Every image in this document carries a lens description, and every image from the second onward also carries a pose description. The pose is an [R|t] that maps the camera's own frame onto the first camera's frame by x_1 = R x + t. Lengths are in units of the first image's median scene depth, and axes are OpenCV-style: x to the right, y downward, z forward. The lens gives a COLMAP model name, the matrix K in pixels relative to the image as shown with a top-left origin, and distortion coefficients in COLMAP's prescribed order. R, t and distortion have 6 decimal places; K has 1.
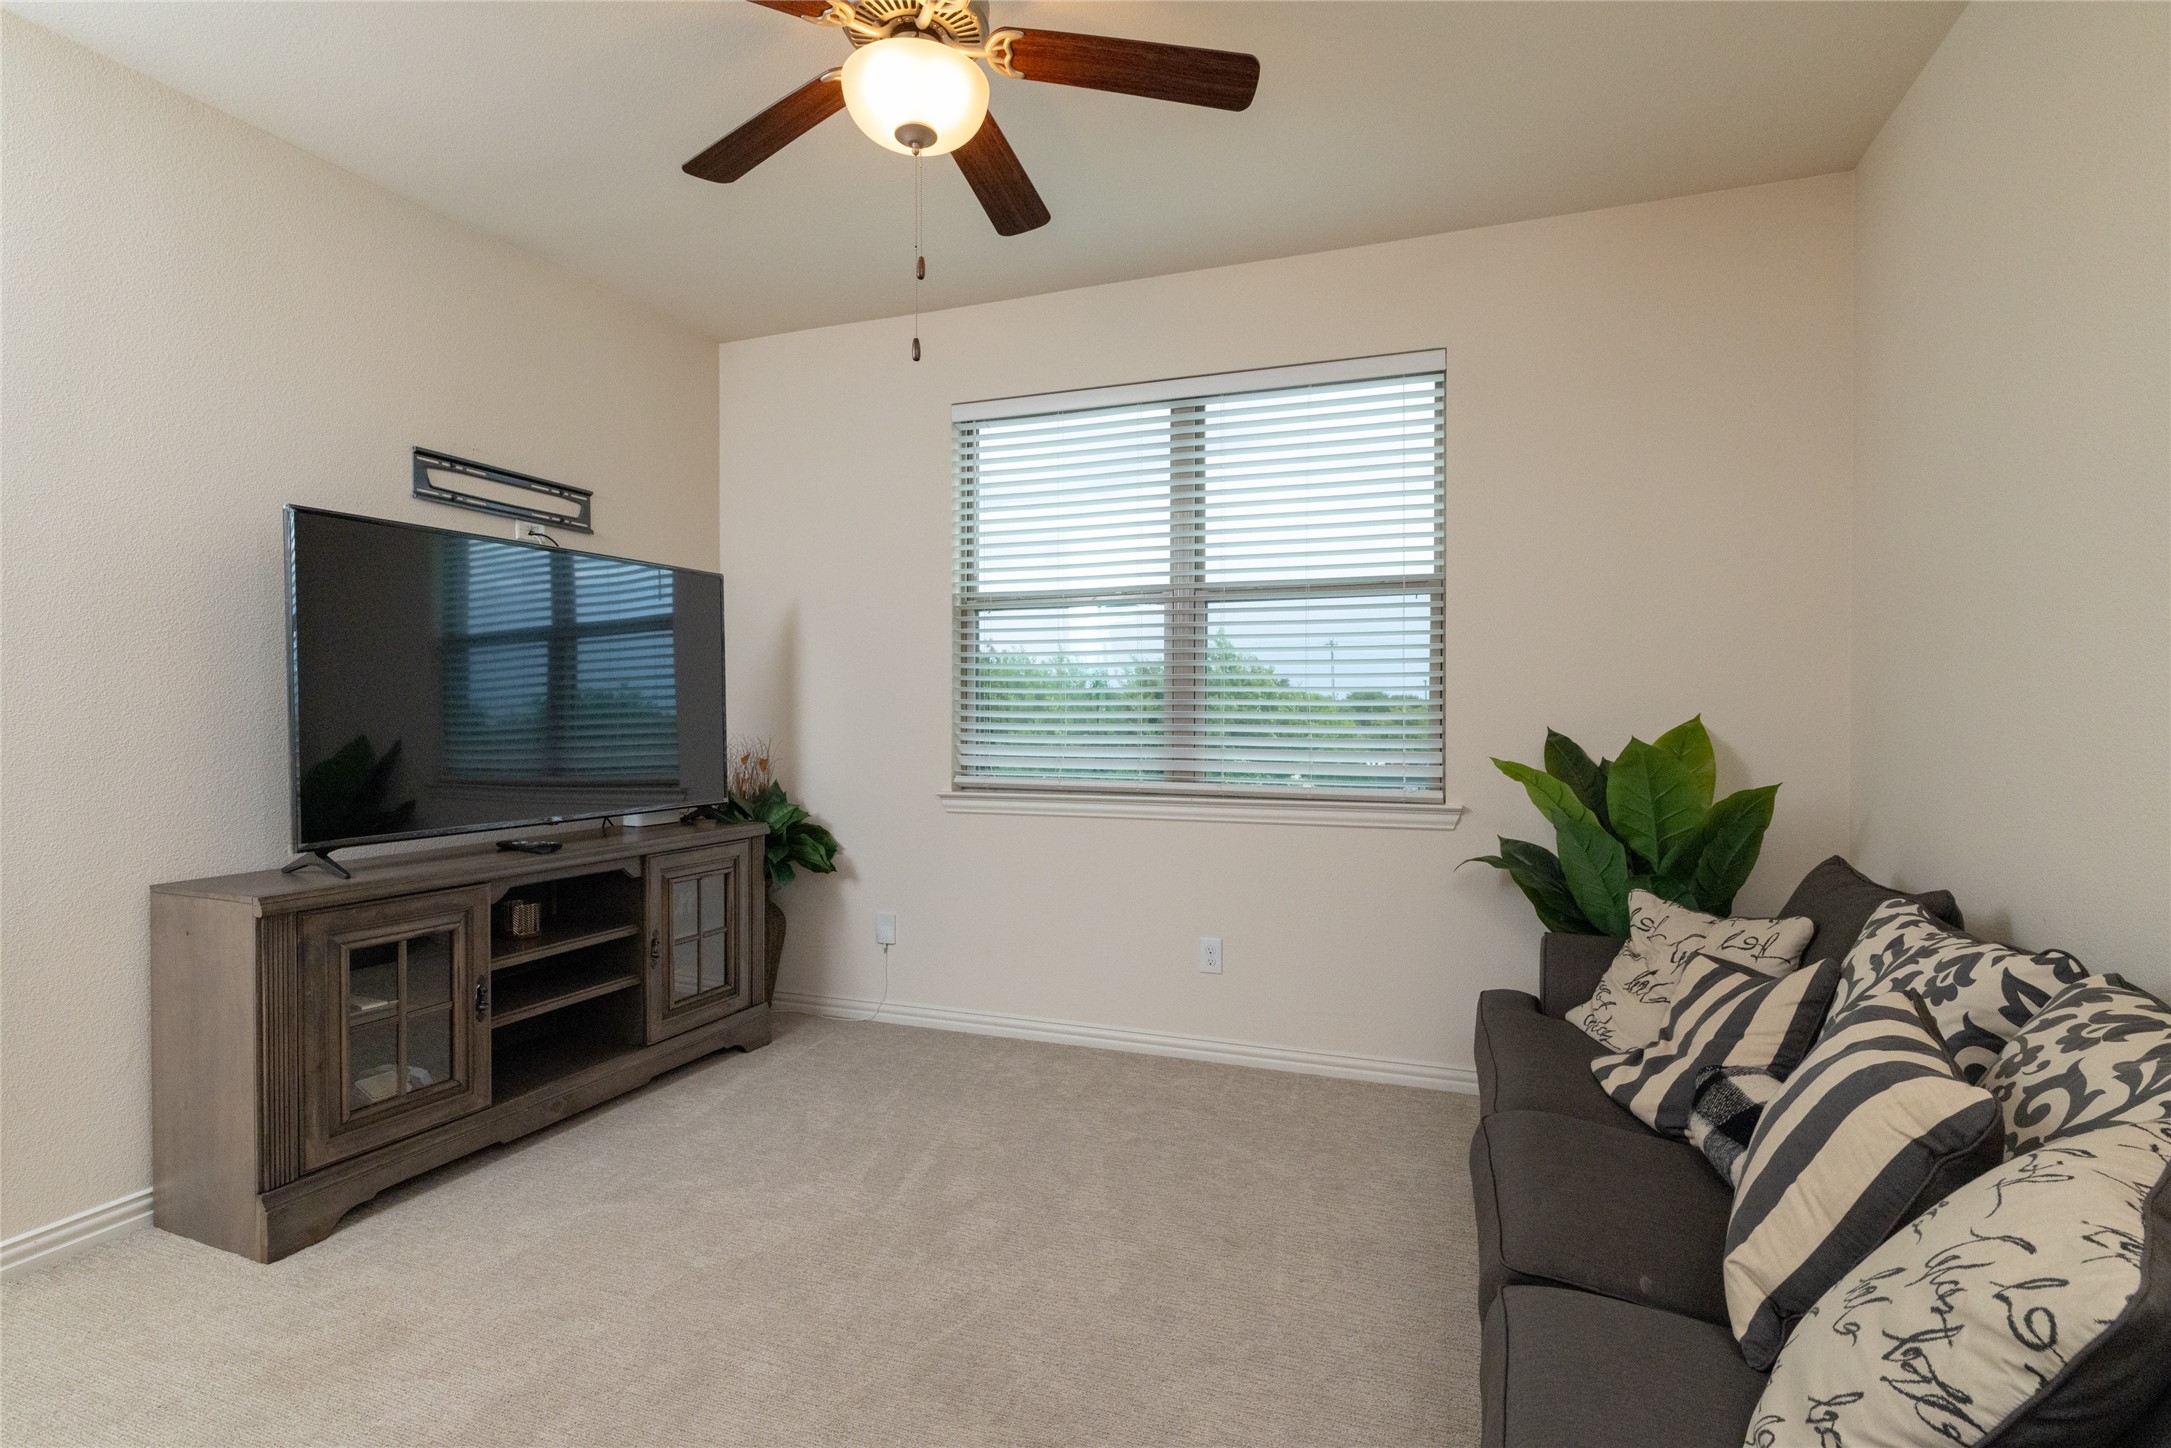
lens RADIAL K [[1038.5, 0, 1086.3], [0, 1038.5, 723.1], [0, 0, 1]] dist [-0.000123, 0.000639]
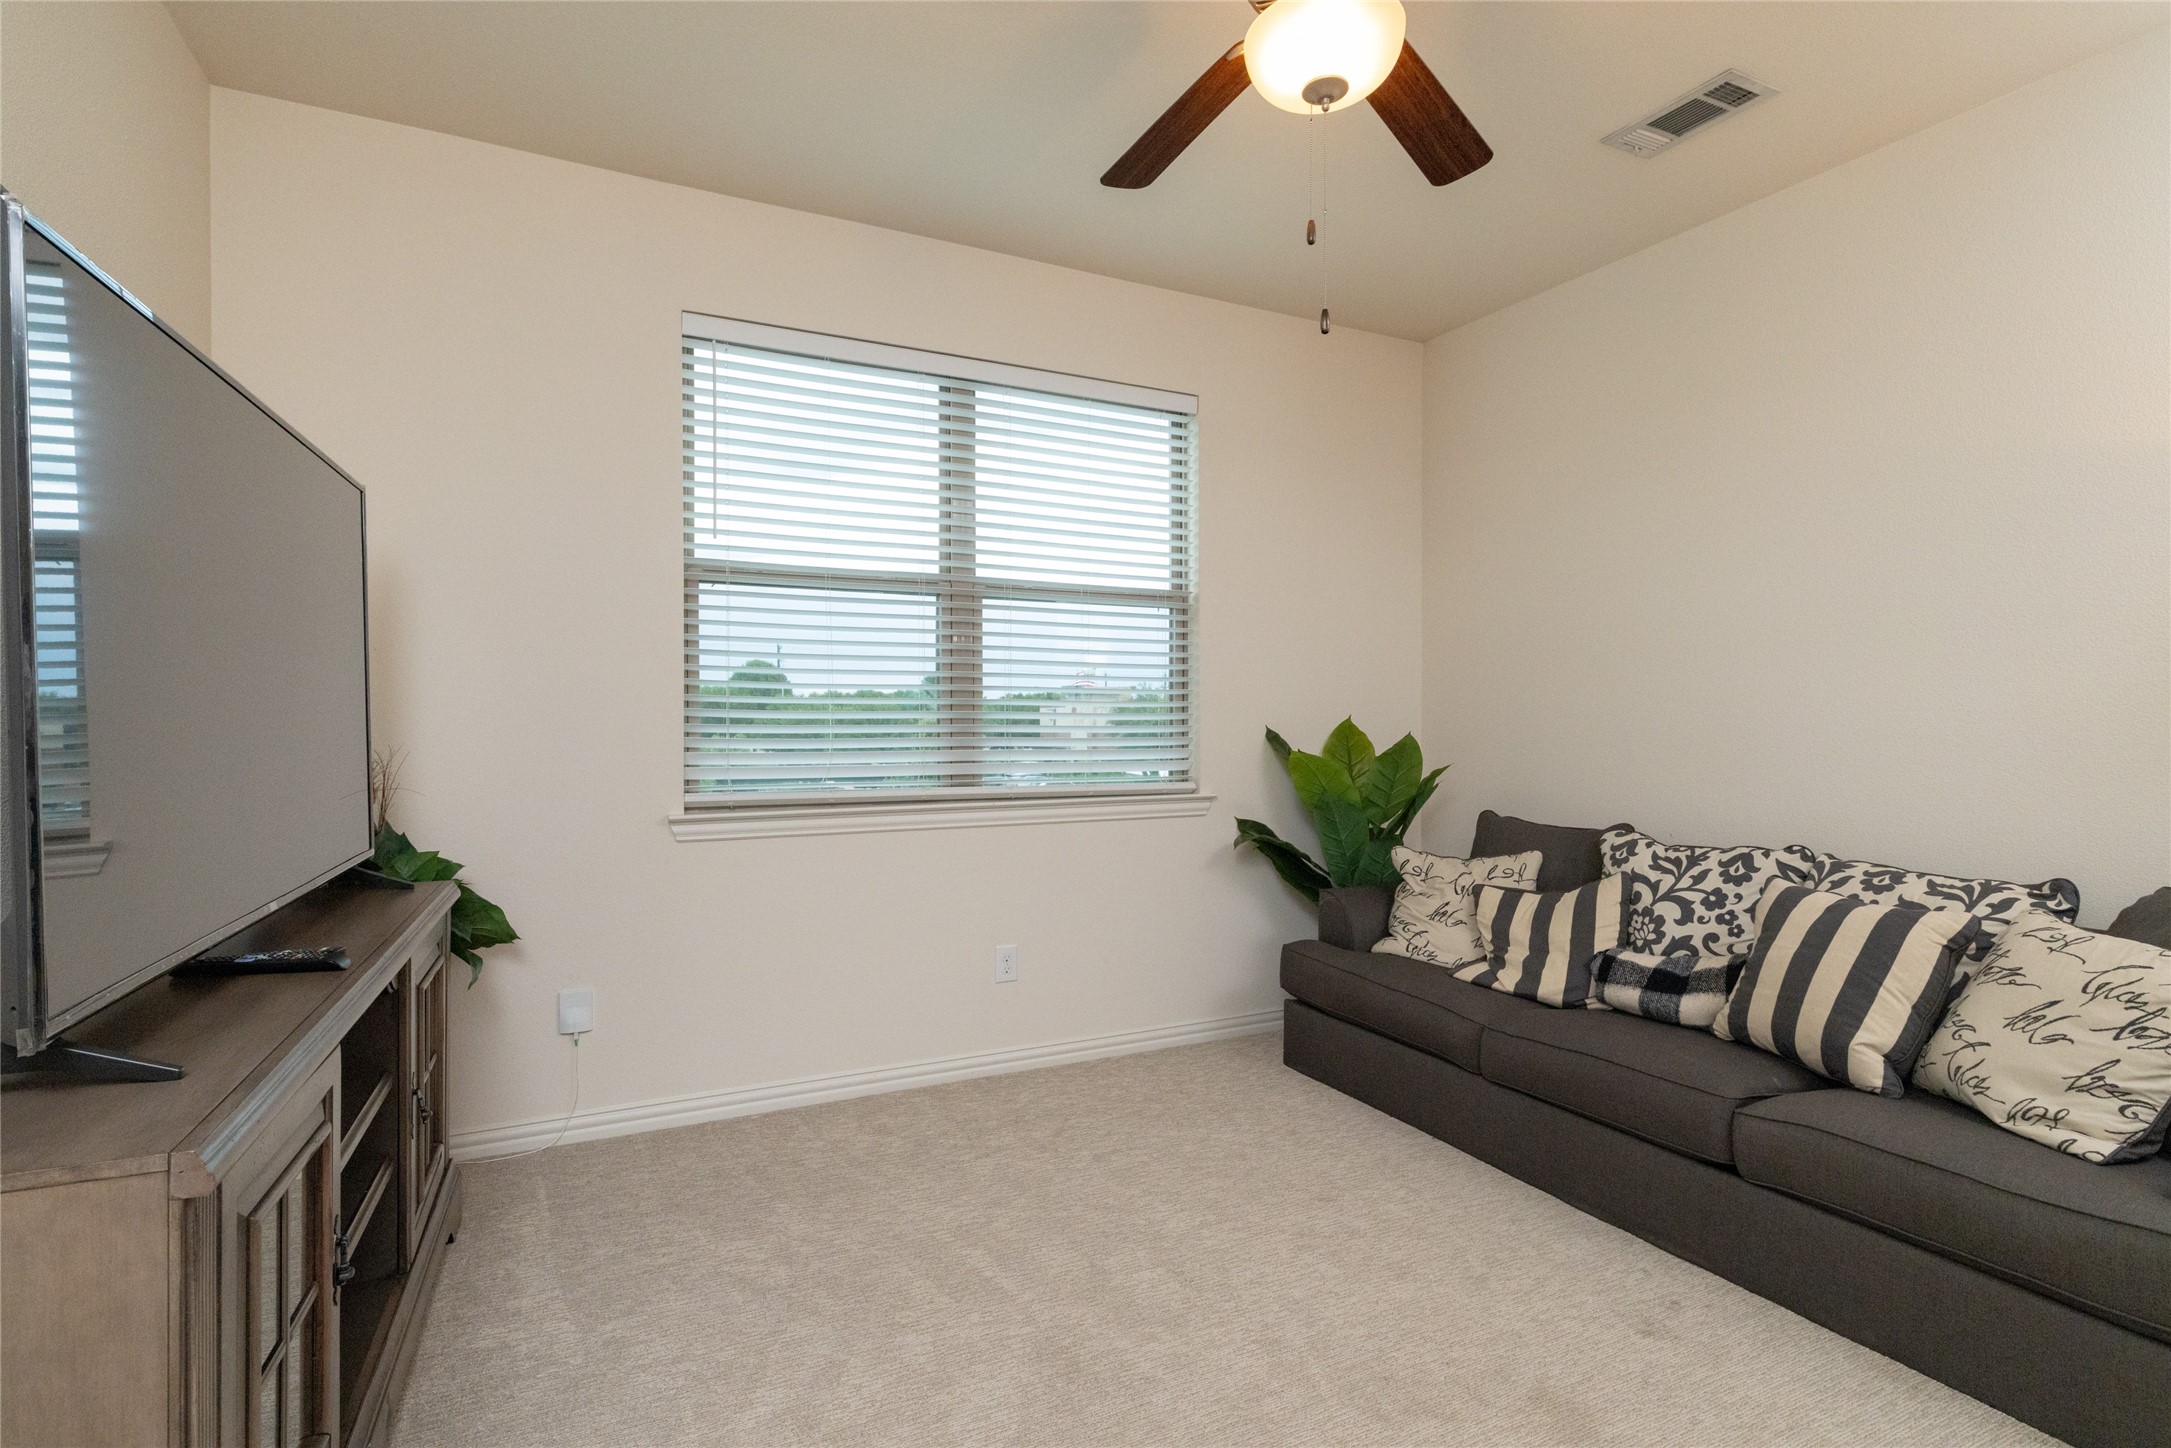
lens RADIAL K [[1038.5, 0, 1086.3], [0, 1038.5, 723.1], [0, 0, 1]] dist [-0.000123, 0.000639]
pose [[0.685198, -0.004755, 0.728341, -0.550466], [0.004462, 0.999987, 0.002331, -0.002330], [-0.728343, 0.001653, 0.685210, 0.290618]]
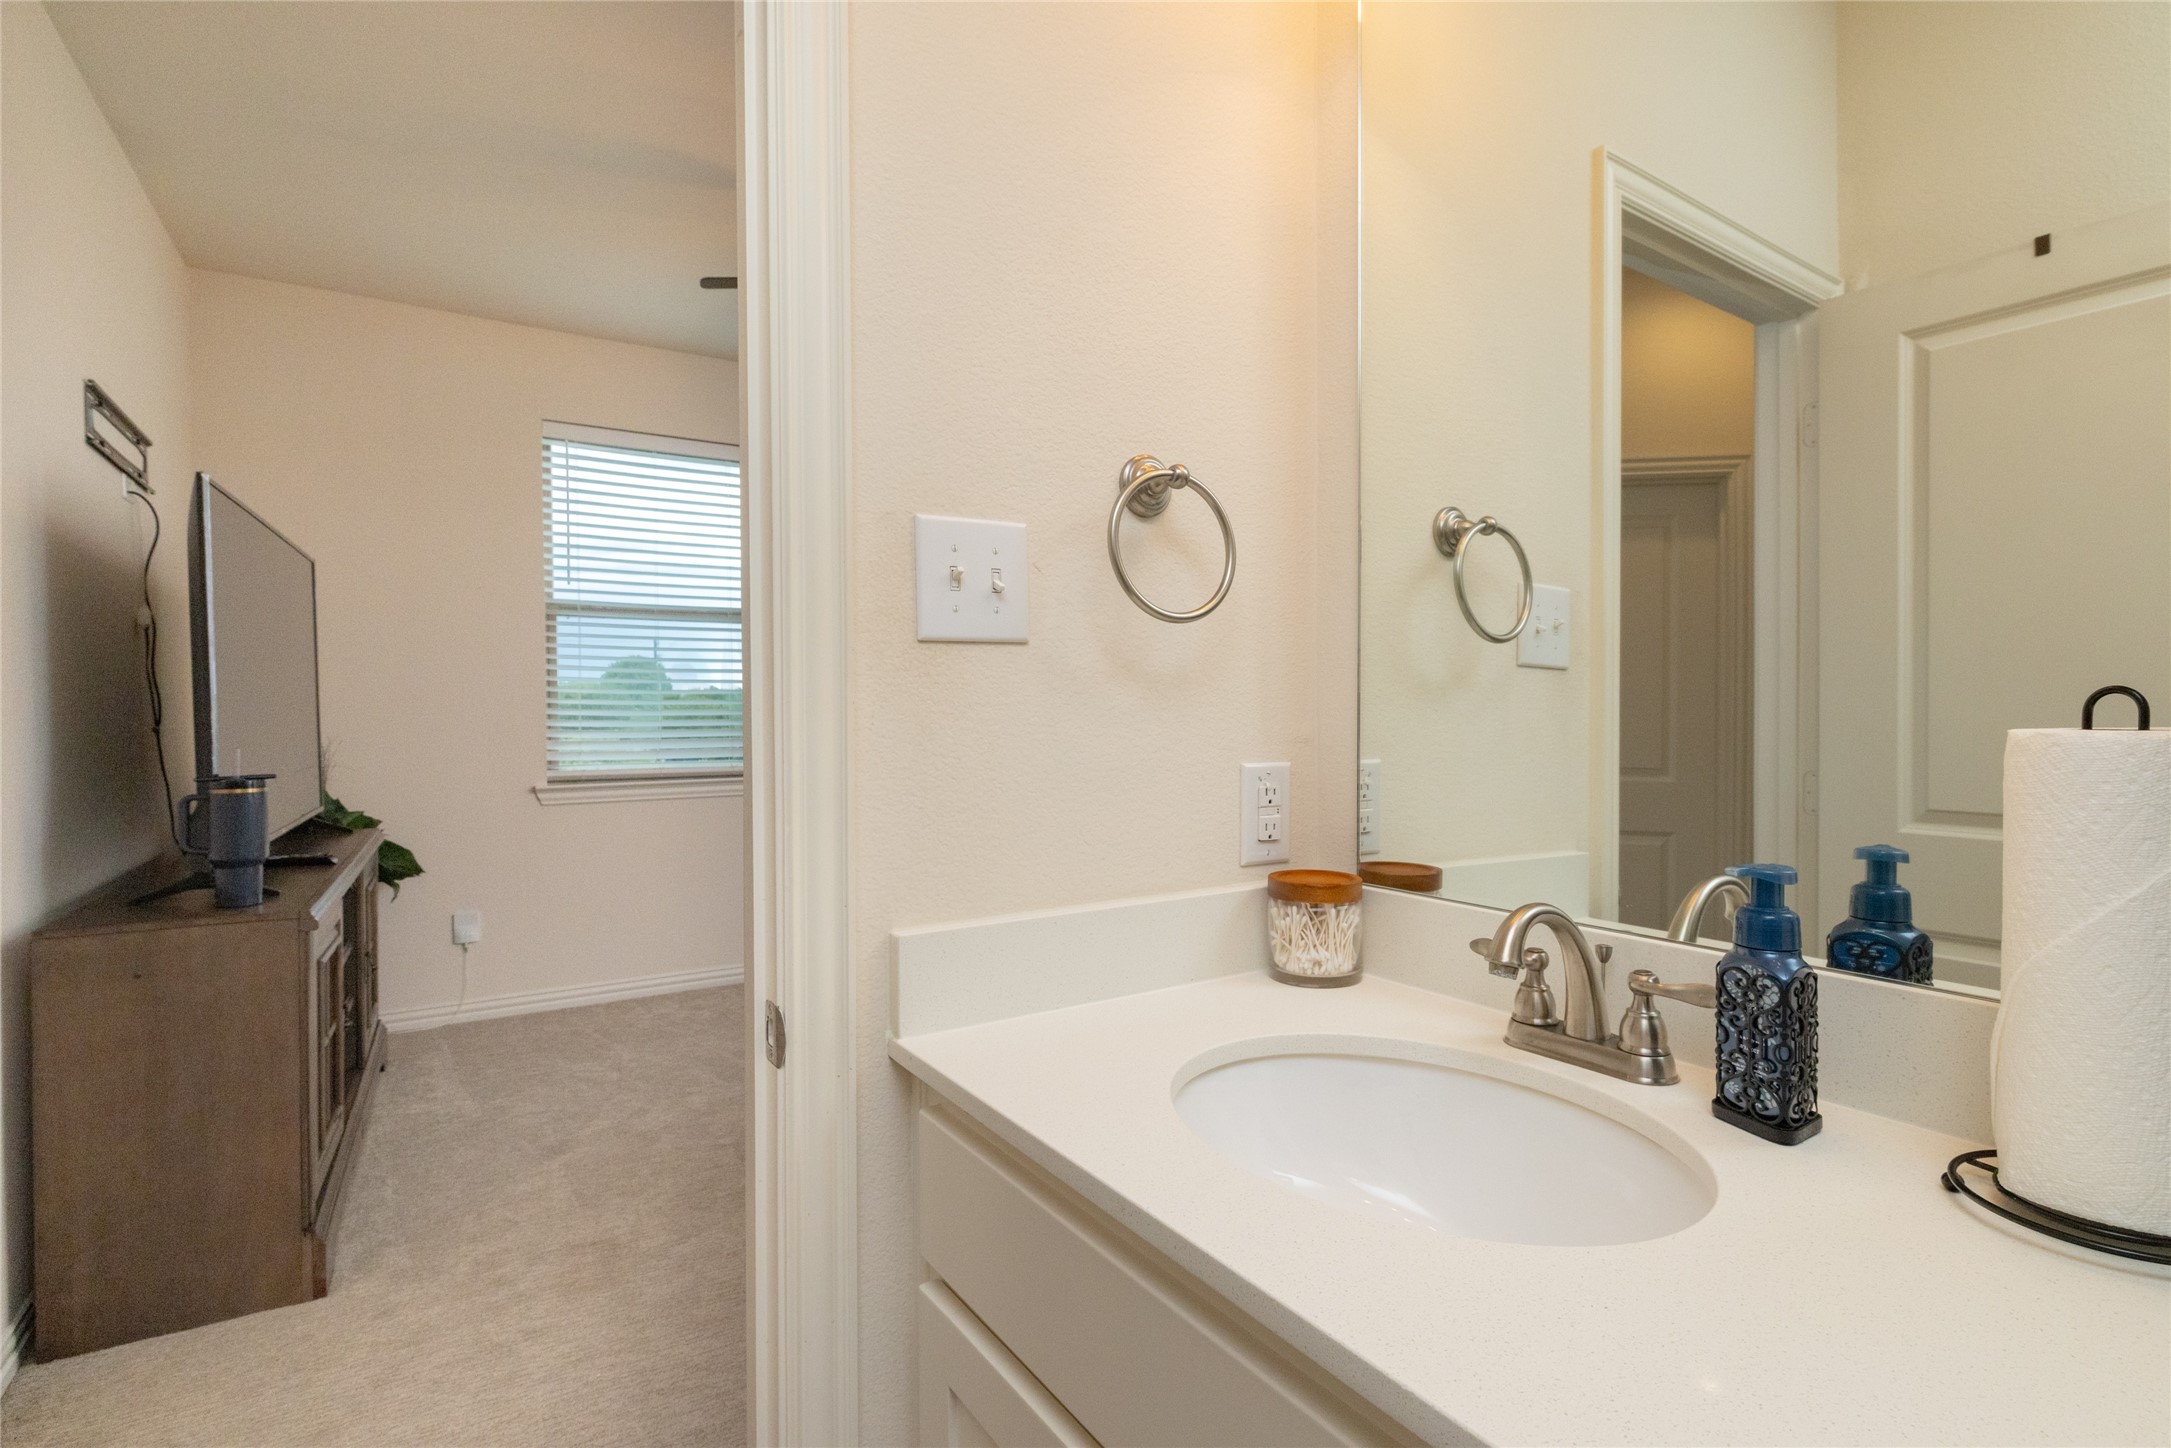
lens RADIAL K [[1019.6, 0, 1080.2], [0, 1019.6, 720.8], [0, 0, 1]] dist [0.000988, 0.000438]
pose [[0.605609, -0.013621, 0.795646, -0.711798], [0.012383, 0.999894, 0.007692, -0.001838], [-0.795666, 0.005194, 0.605714, -0.072614]]
